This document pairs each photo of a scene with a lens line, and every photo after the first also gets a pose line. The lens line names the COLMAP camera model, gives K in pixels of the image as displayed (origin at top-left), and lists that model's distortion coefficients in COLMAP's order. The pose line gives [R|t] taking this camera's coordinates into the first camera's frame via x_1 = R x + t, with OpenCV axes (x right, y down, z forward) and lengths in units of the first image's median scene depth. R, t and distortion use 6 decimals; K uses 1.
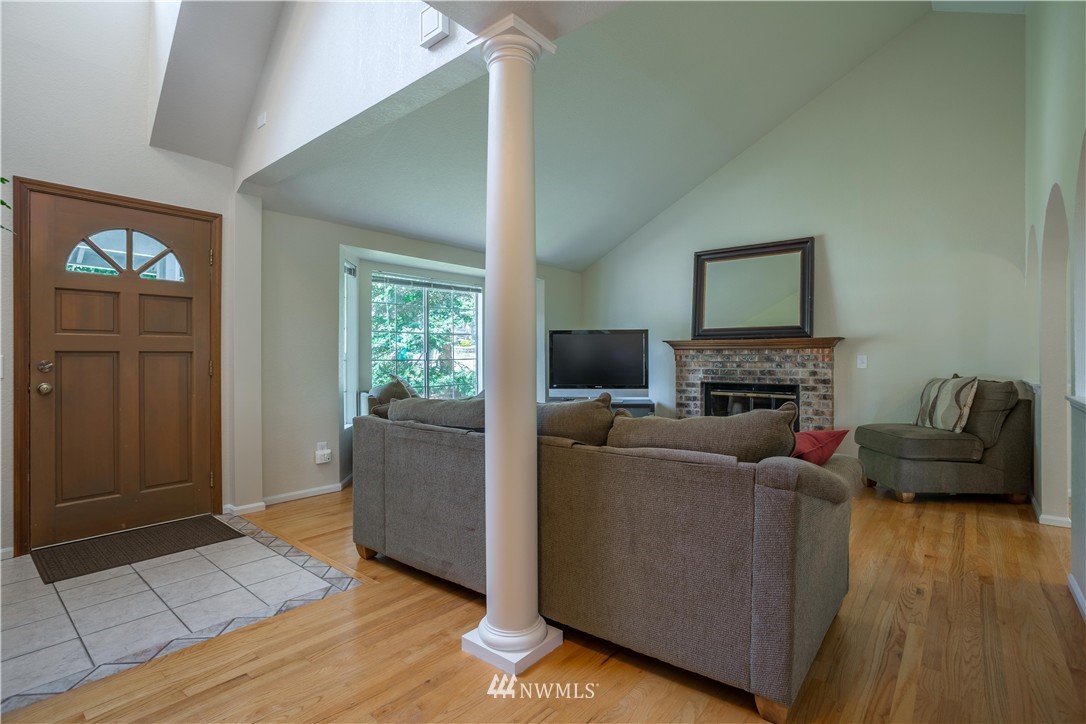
lens RADIAL K [[502.7, 0, 590.3], [0, 502.7, 352.8], [0, 0, 1]] dist [-0.000371, 0.000486]
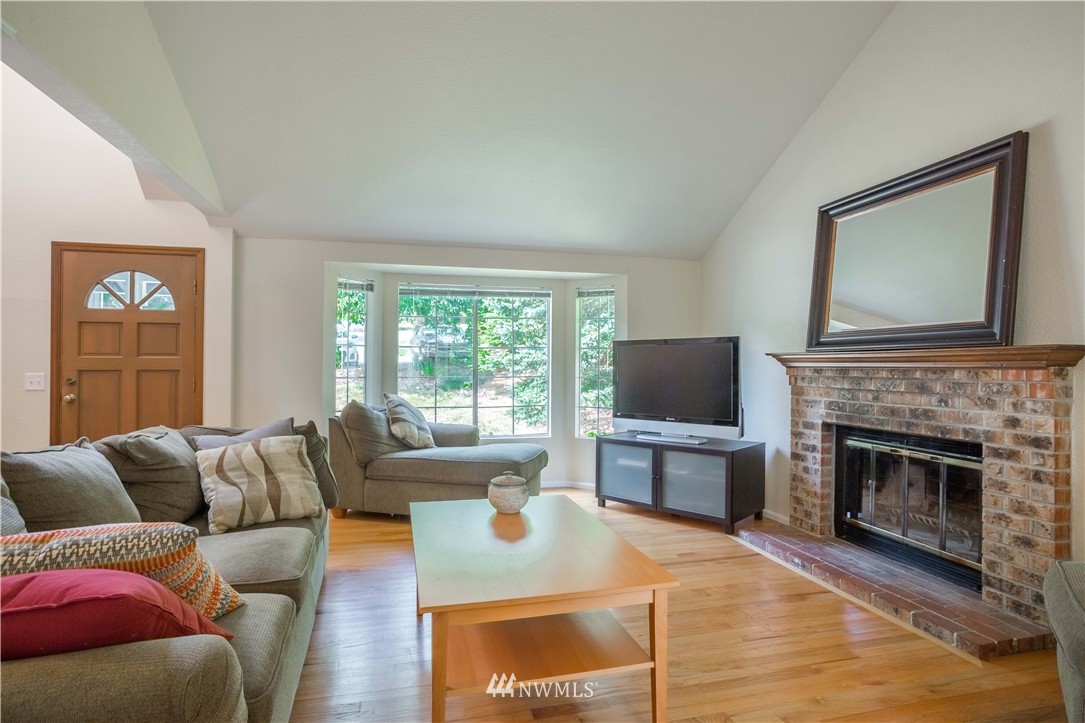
lens RADIAL K [[543.4, 0, 542.5], [0, 543.4, 361.5], [0, 0, 1]] dist [-0.036106, 0.028928]
pose [[0.792954, 0.001519, -0.609280, 0.398612], [-0.002853, 0.999995, -0.001220, -0.013905], [0.609275, 0.002705, 0.792954, 0.332593]]
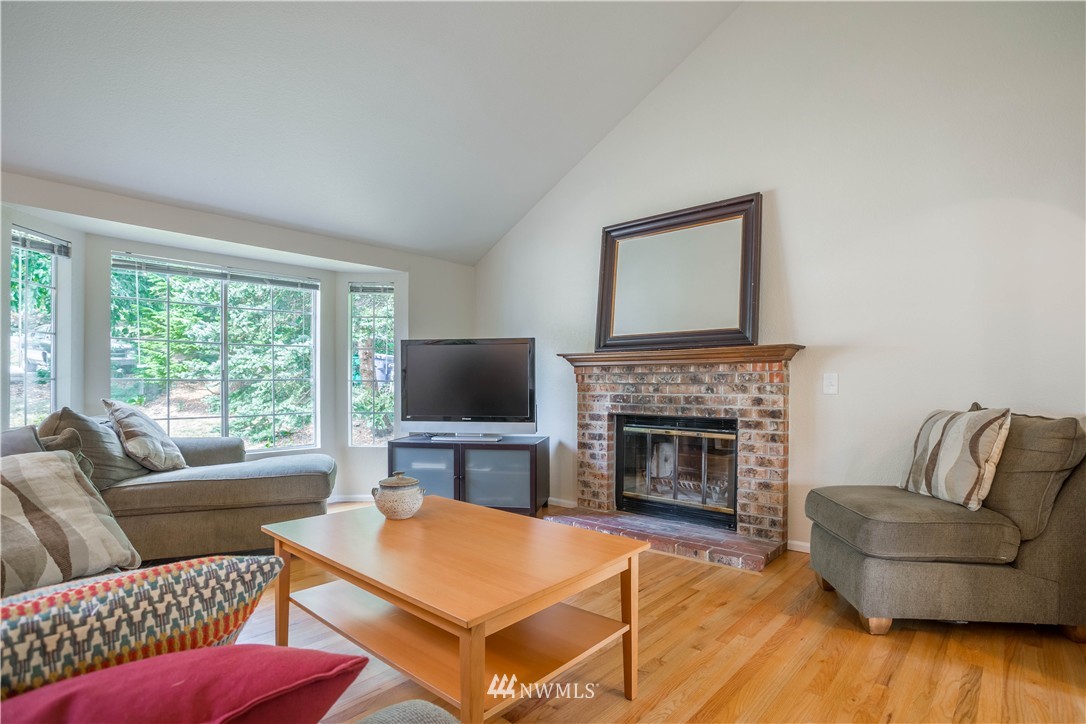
lens RADIAL K [[540.3, 0, 564.6], [0, 540.3, 380.7], [0, 0, 1]] dist [-0.052444, 0.026302]
pose [[0.998441, 0.002605, -0.055762, 0.231803], [-0.002267, 0.999979, 0.006132, 0.010231], [0.055777, -0.005997, 0.998425, 0.291619]]
